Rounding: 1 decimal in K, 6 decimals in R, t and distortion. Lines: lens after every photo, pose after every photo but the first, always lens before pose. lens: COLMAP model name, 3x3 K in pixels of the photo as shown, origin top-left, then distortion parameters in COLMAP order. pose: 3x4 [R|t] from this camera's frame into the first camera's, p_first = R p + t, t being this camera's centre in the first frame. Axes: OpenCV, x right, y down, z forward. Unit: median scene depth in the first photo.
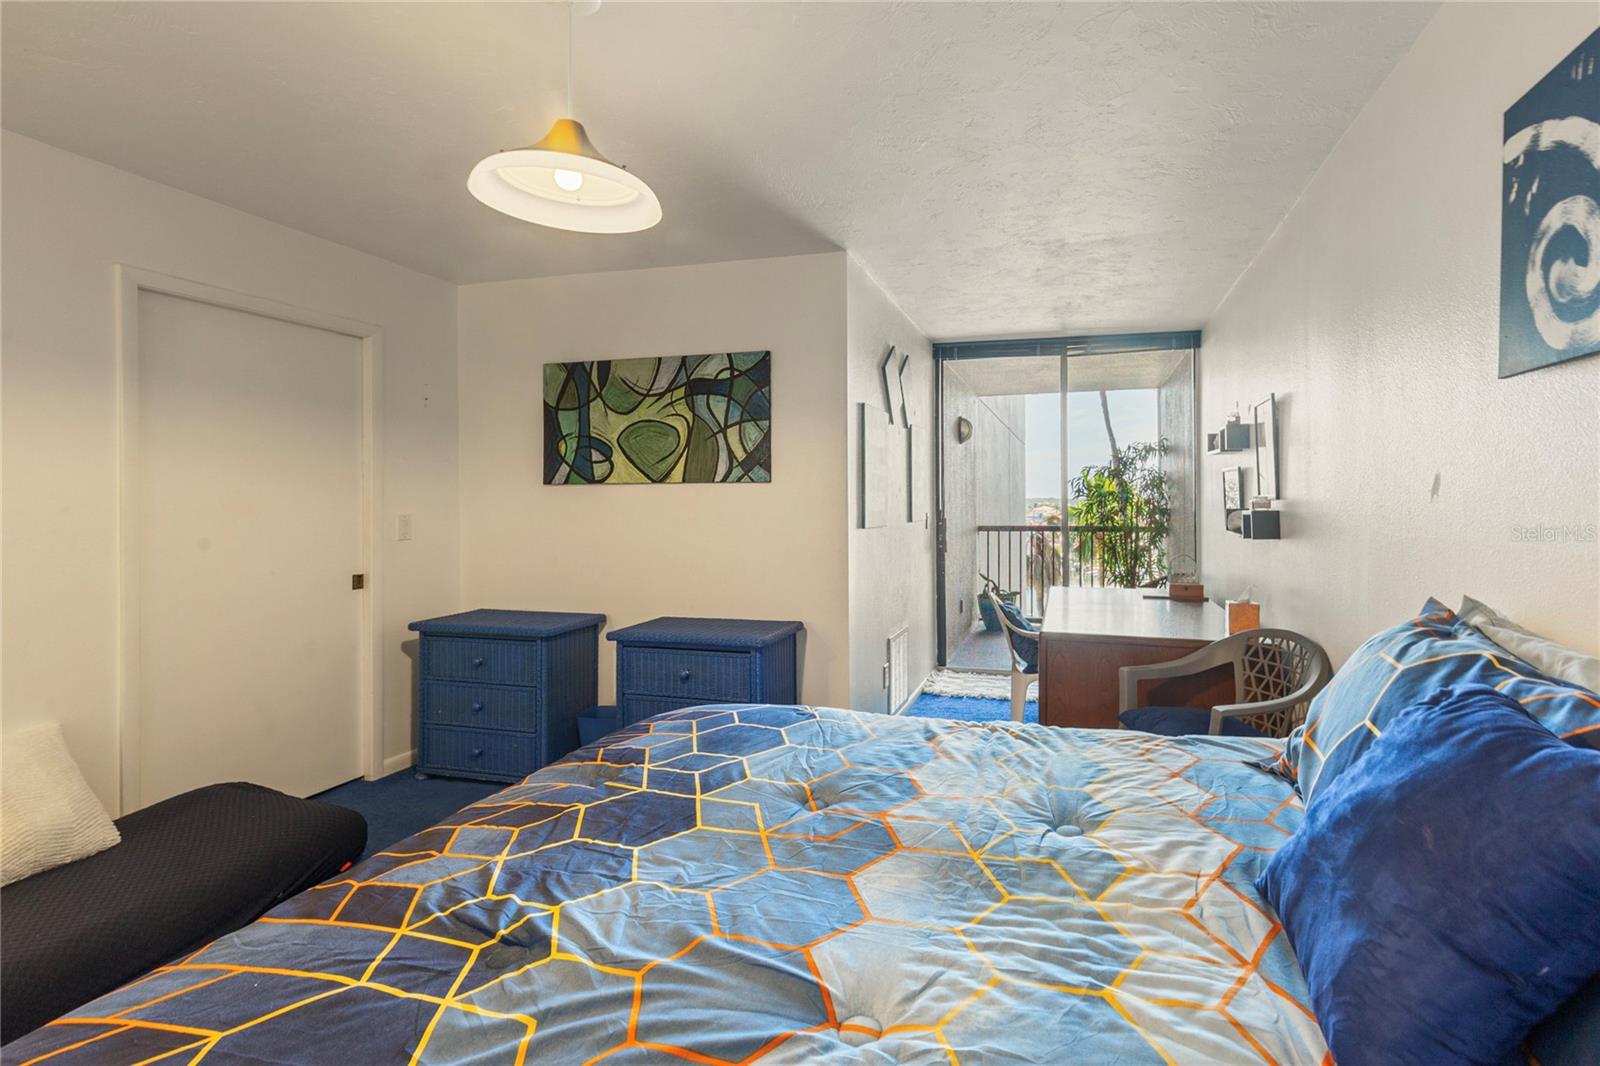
lens RADIAL K [[760.6, 0, 863.2], [0, 760.6, 497.7], [0, 0, 1]] dist [0.013049, -0.000257]
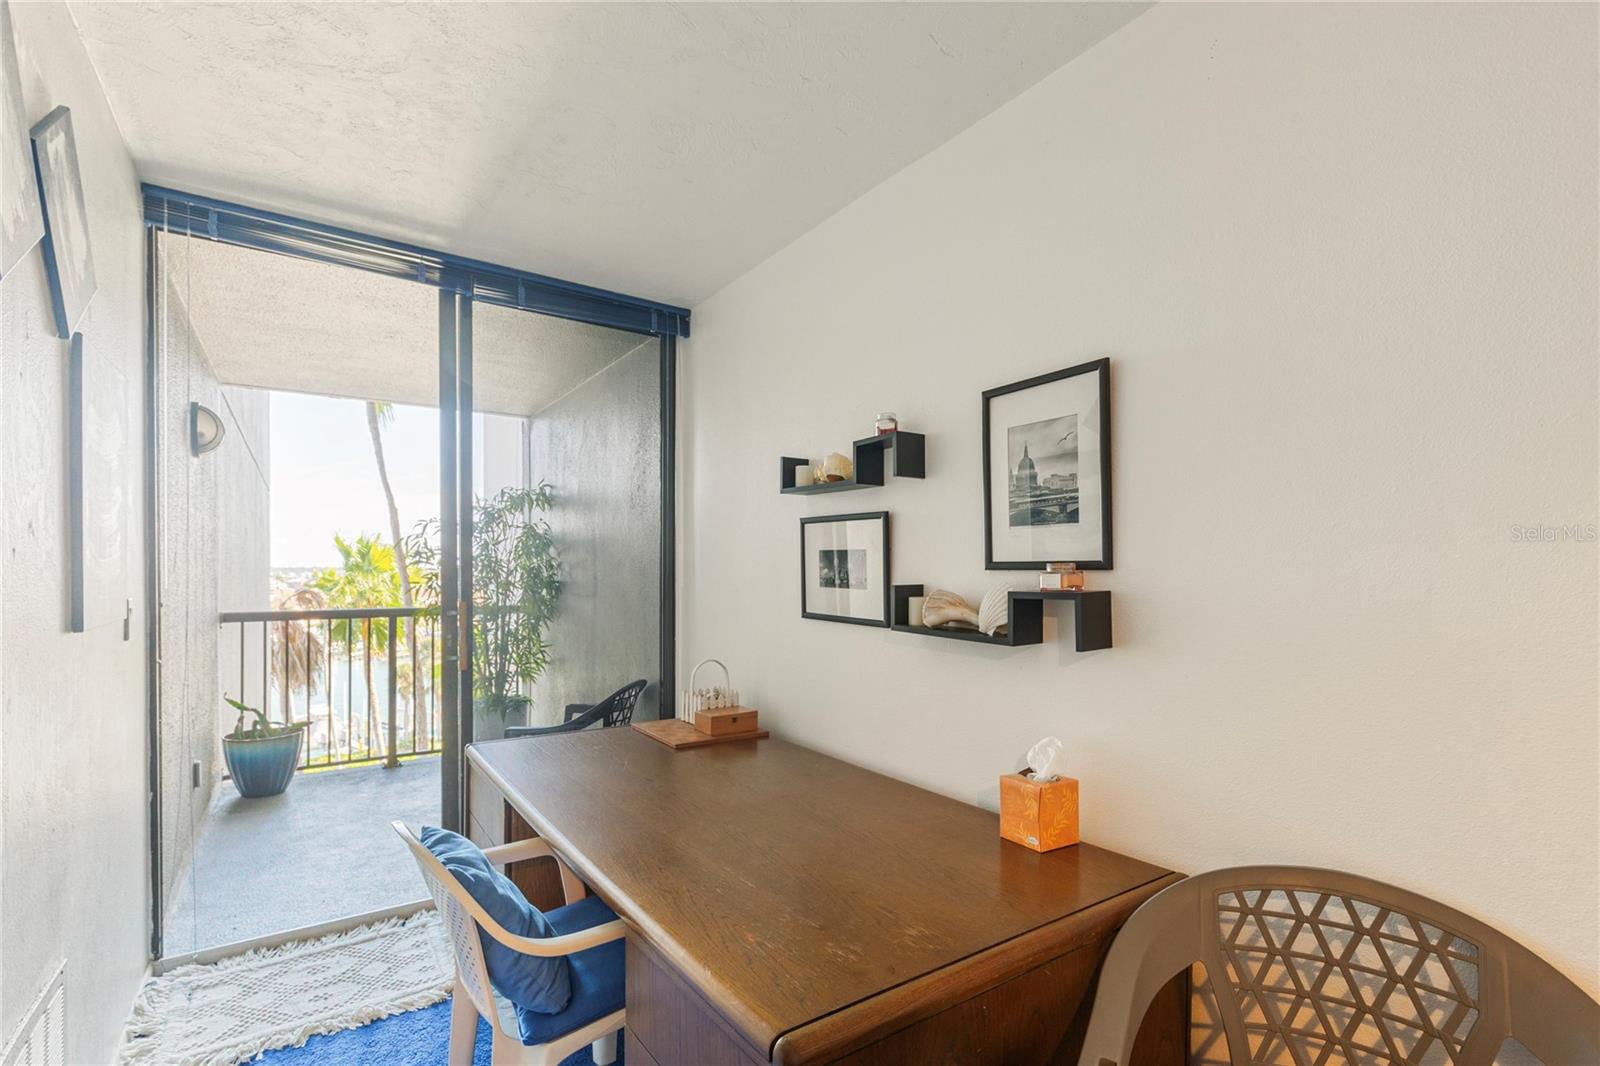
lens RADIAL K [[743.2, 0, 798.0], [0, 743.2, 574.8], [0, 0, 1]] dist [-0.001941, -0.000410]
pose [[0.652163, -0.002104, 0.758076, 0.030382], [-0.006377, 0.999946, 0.008262, 0.002463], [-0.758052, -0.010222, 0.652114, 0.747538]]
